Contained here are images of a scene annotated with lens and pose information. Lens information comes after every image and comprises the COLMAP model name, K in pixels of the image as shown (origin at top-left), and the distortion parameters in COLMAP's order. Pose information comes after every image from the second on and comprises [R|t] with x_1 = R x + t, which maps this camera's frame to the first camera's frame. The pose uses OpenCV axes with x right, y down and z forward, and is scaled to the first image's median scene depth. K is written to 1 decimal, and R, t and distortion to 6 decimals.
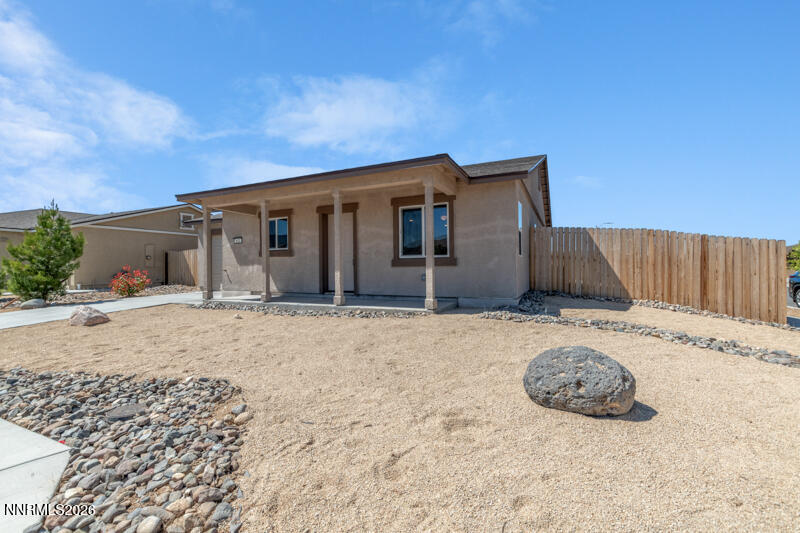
lens RADIAL K [[353.6, 0, 404.1], [0, 353.6, 268.0], [0, 0, 1]] dist [-0.001631, -0.000528]
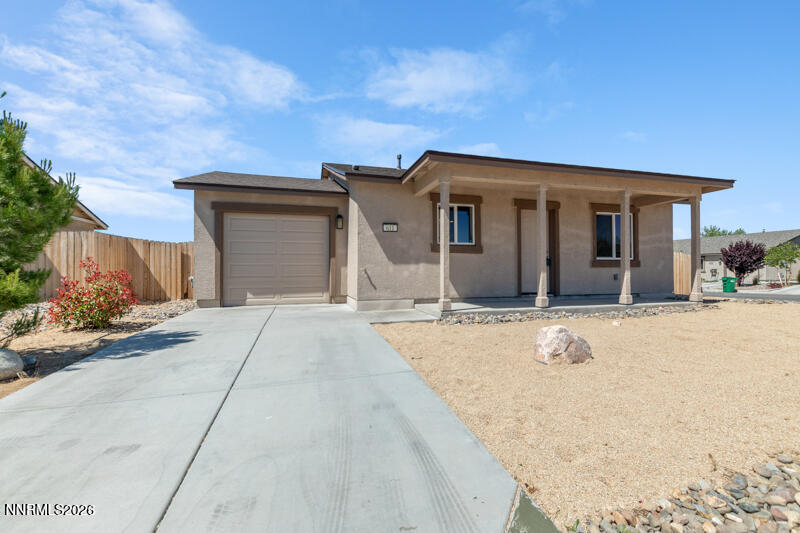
lens RADIAL K [[328.7, 0, 401.1], [0, 328.7, 270.7], [0, 0, 1]] dist [0.000332, 0.000031]
pose [[0.762946, 0.006154, 0.646433, -1.056636], [-0.003917, 0.999980, -0.004896, 0.013112], [-0.646450, 0.001203, 0.762955, 0.589963]]
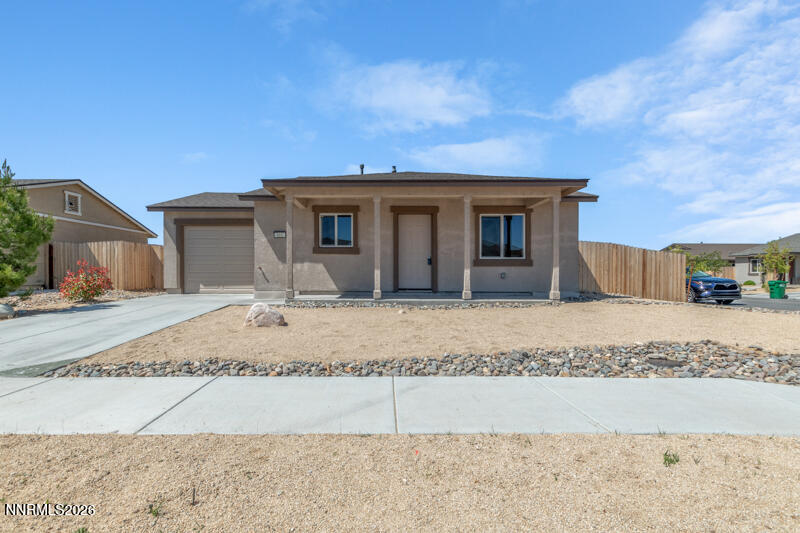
lens RADIAL K [[353.6, 0, 404.1], [0, 353.6, 268.0], [0, 0, 1]] dist [-0.001631, -0.000528]
pose [[0.909961, 0.016172, 0.414379, -0.670058], [-0.011738, 0.999843, -0.013244, 0.018468], [-0.414529, 0.007188, 0.910008, 0.063399]]
